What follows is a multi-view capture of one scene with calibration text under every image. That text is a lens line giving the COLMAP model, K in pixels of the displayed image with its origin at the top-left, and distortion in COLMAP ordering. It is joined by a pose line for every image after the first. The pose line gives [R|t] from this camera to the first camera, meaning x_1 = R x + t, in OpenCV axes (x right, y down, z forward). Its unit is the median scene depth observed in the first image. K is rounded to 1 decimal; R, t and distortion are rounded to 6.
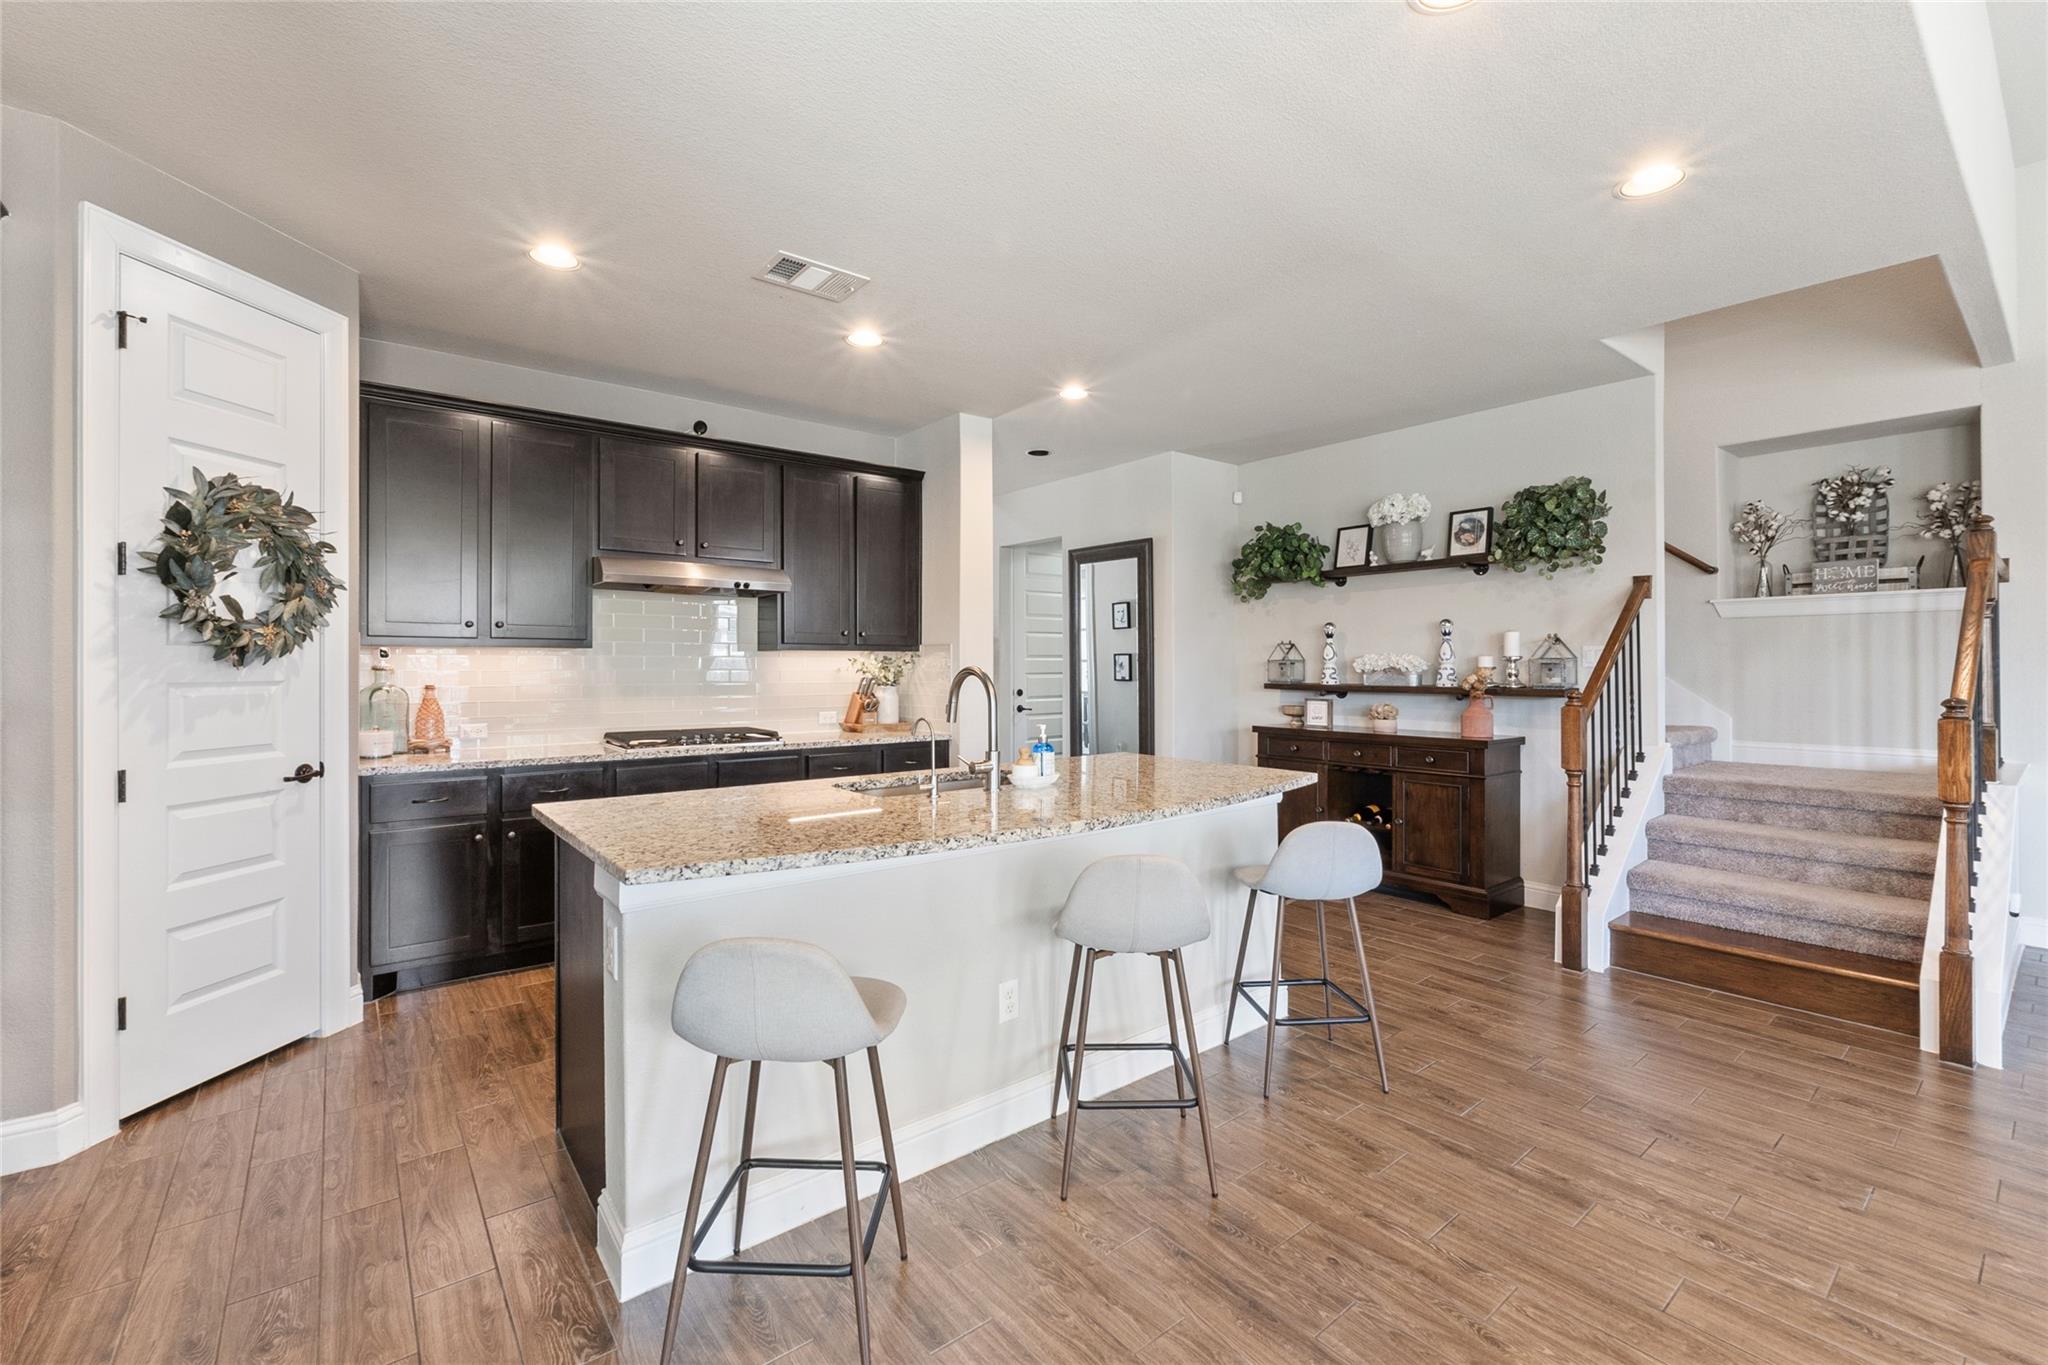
lens RADIAL K [[862.3, 0, 1019.6], [0, 862.3, 659.9], [0, 0, 1]] dist [-0.009837, 0.000339]
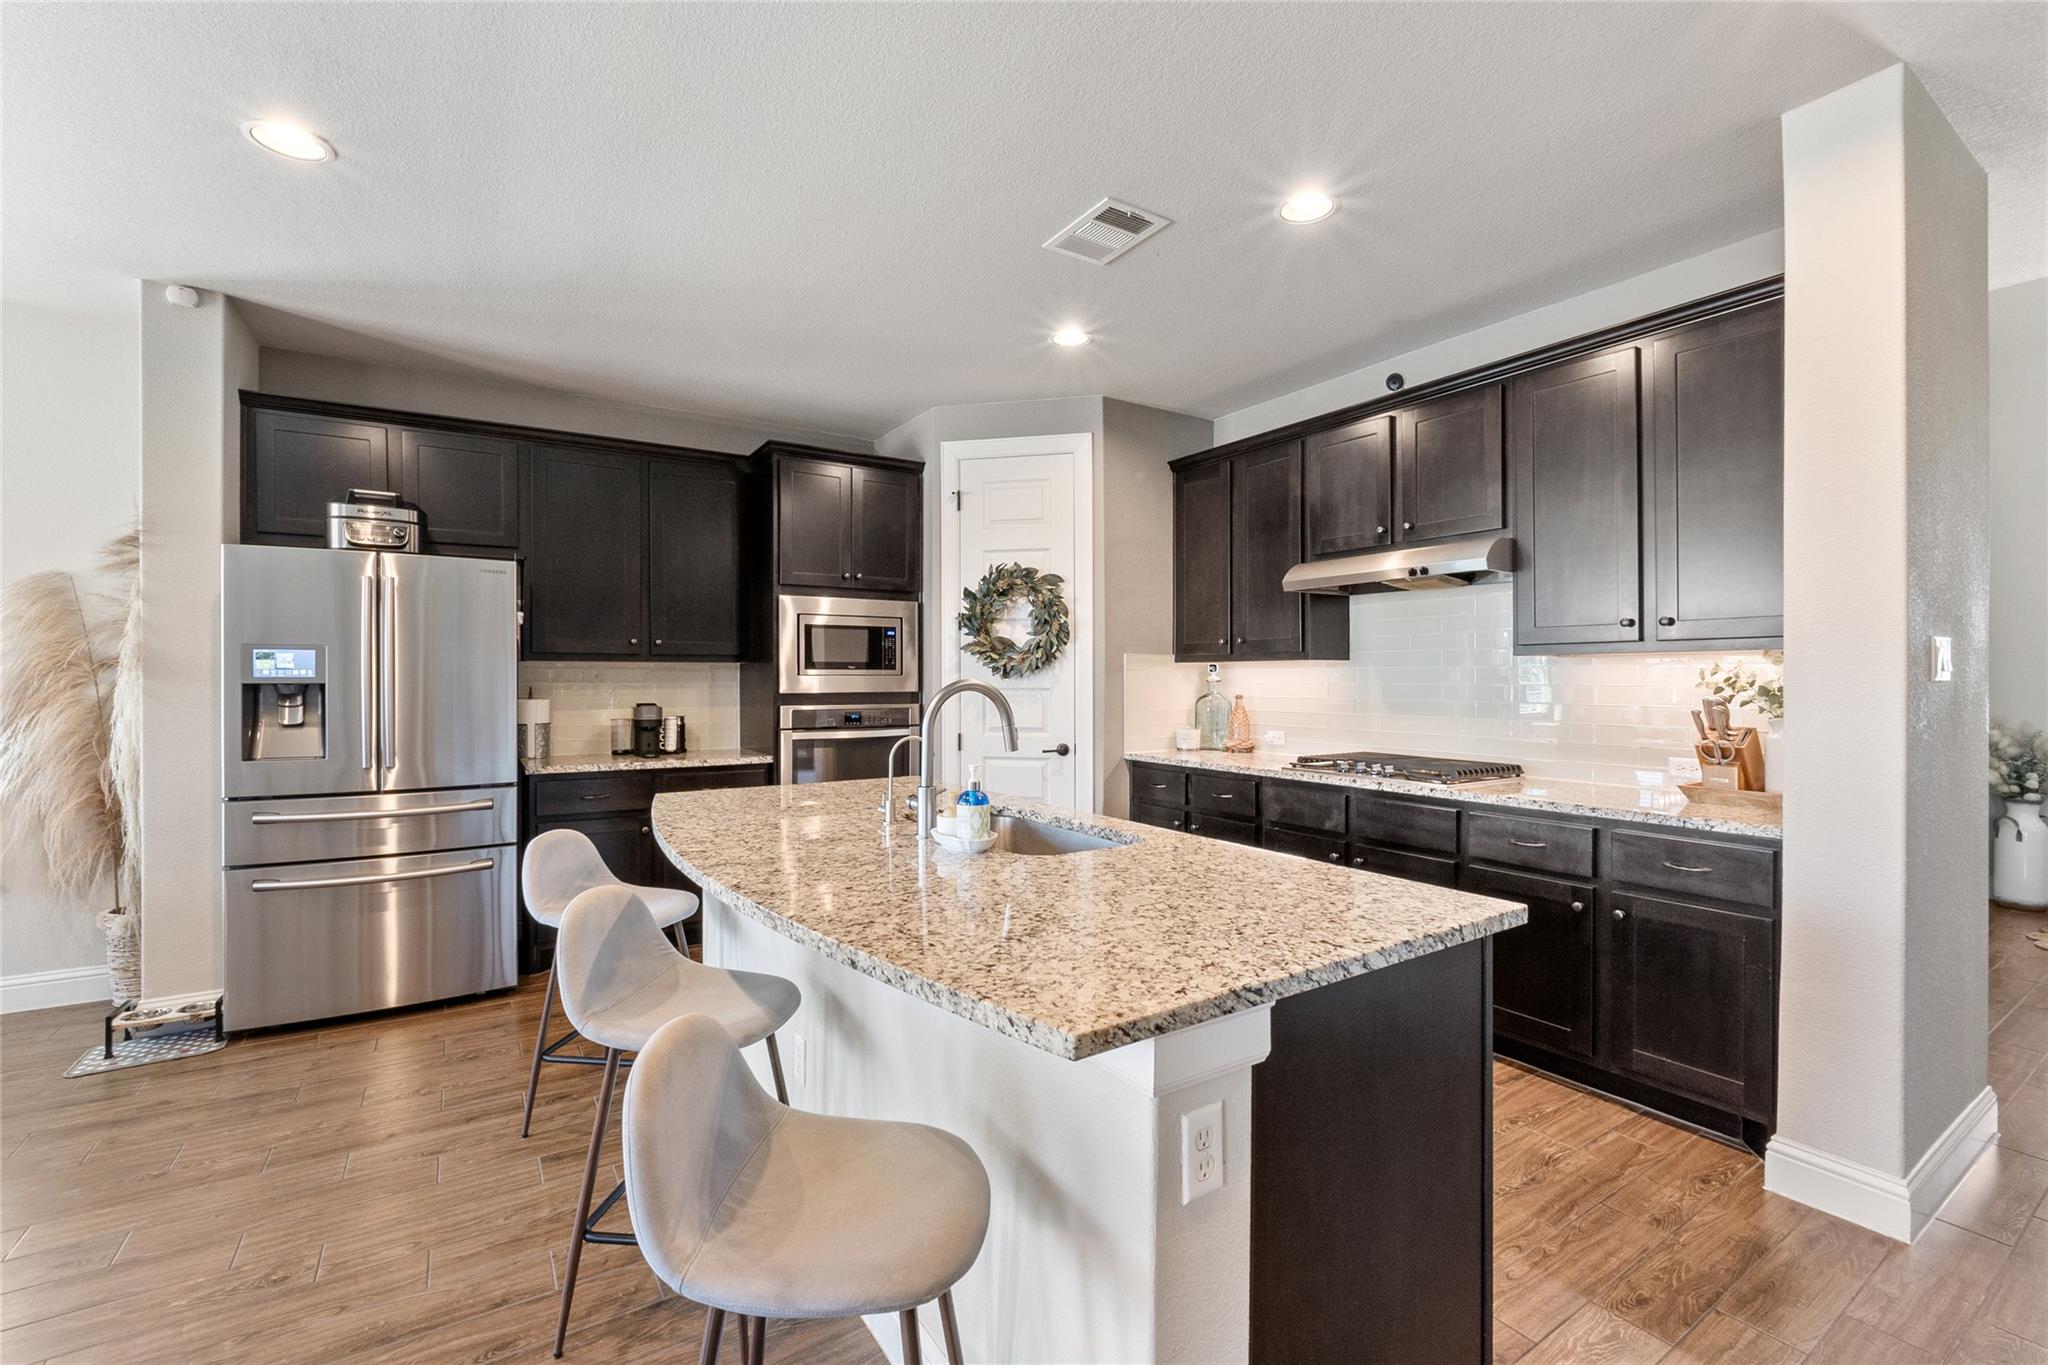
lens RADIAL K [[862.3, 0, 1026.5], [0, 862.3, 675.7], [0, 0, 1]] dist [-0.009837, 0.000339]
pose [[-0.083843, -0.020613, -0.996266, 0.729780], [-0.001506, 0.999788, -0.020559, 0.036646], [0.996478, -0.000224, -0.083856, 1.131068]]
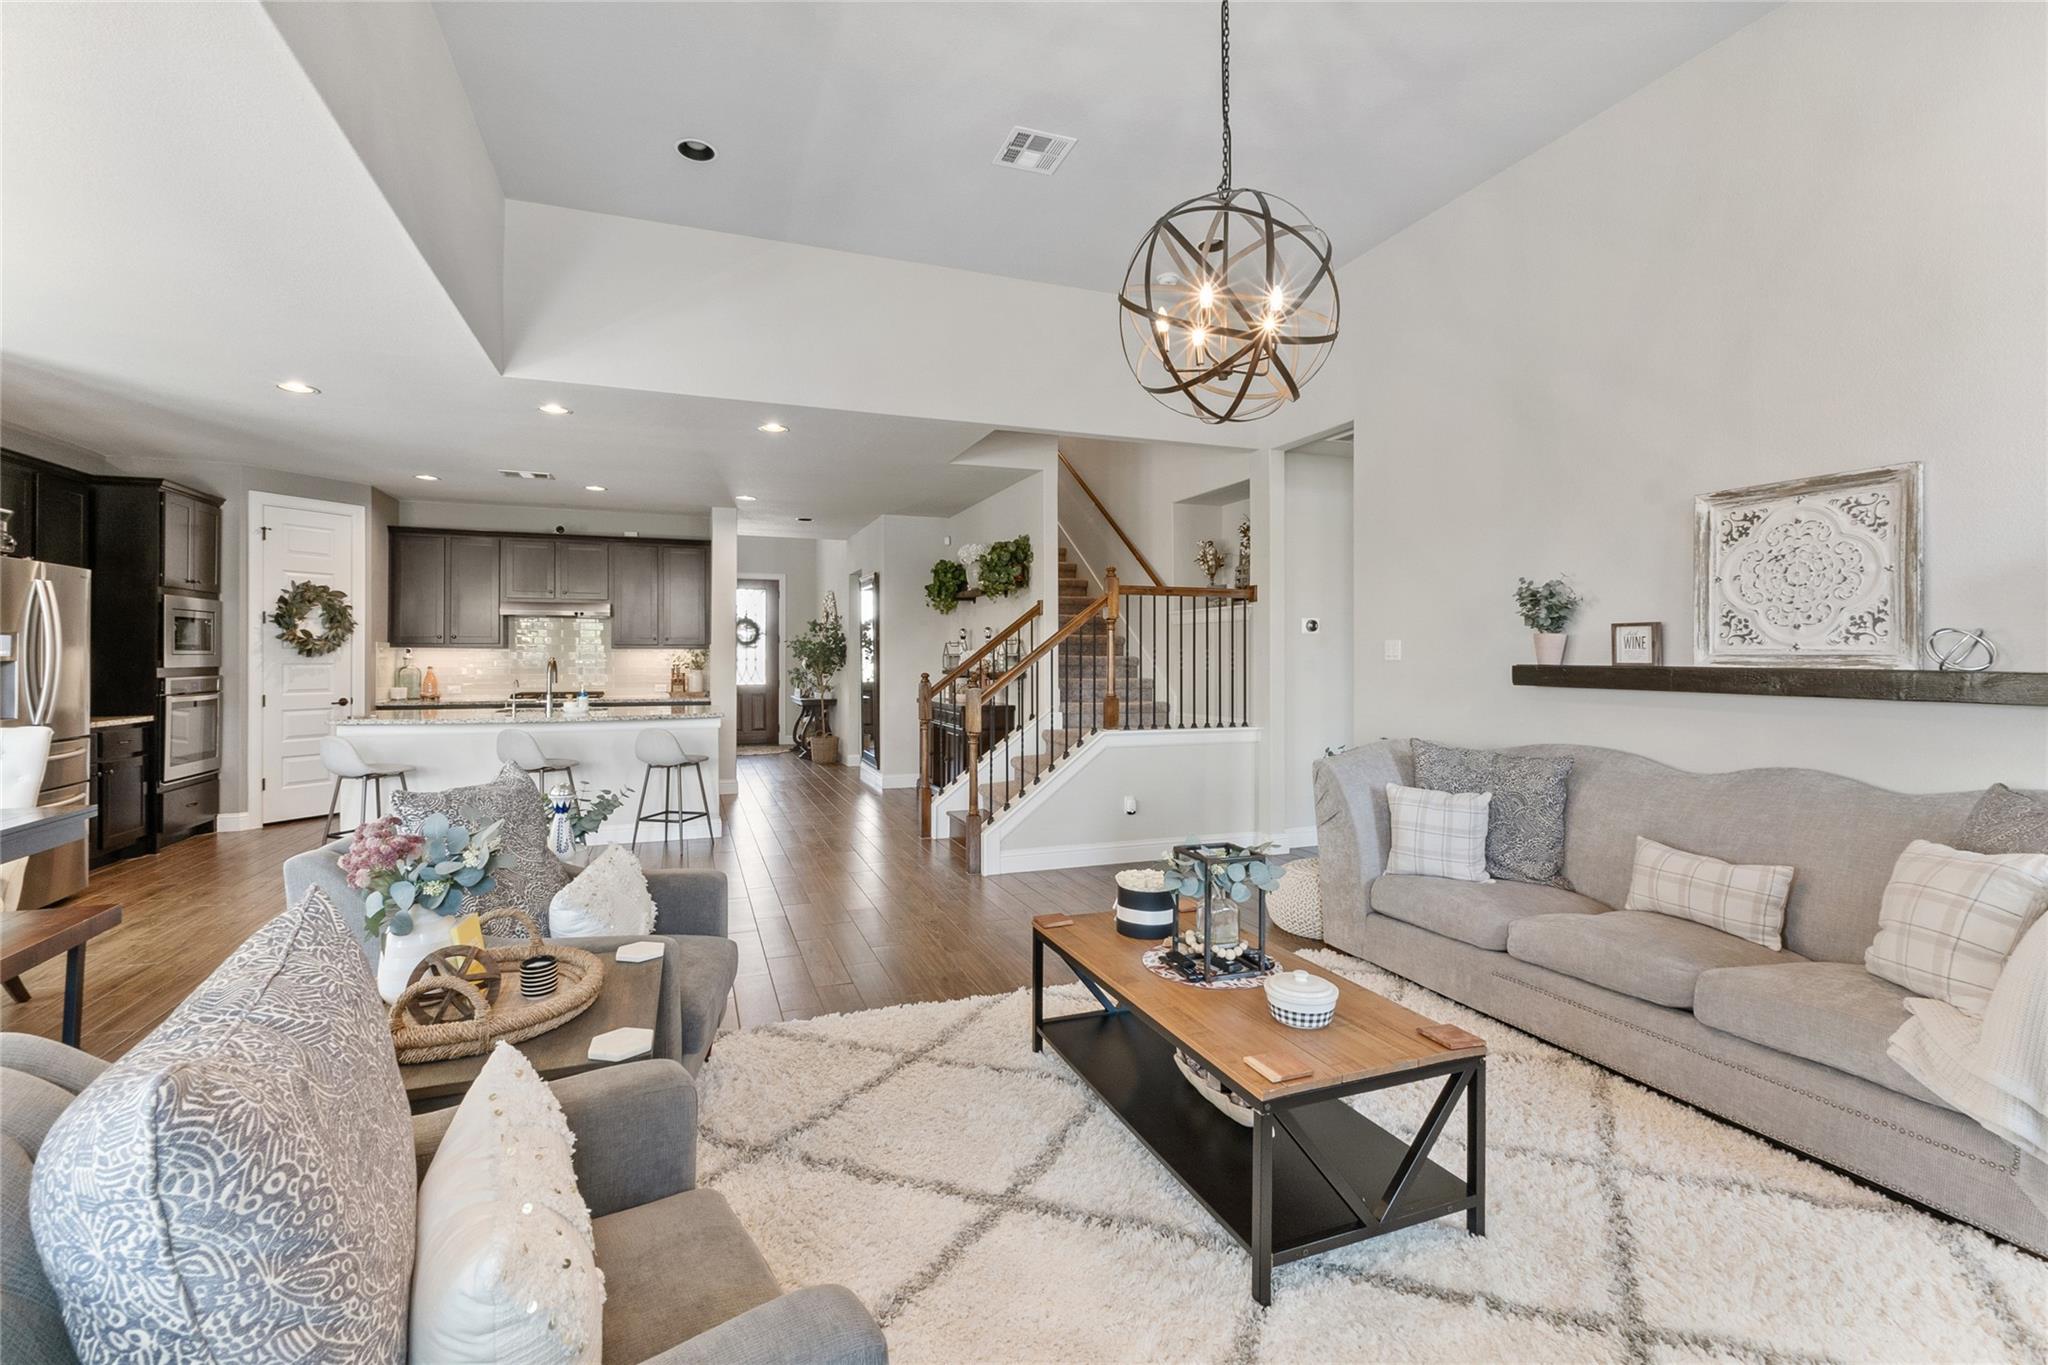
lens RADIAL K [[862.3, 0, 1028.1], [0, 862.3, 650.7], [0, 0, 1]] dist [-0.009837, 0.000339]
pose [[0.962162, -0.007885, -0.272364, 1.772374], [0.005775, 0.999947, -0.008547, 0.022723], [0.272417, 0.006650, 0.962156, -0.838492]]
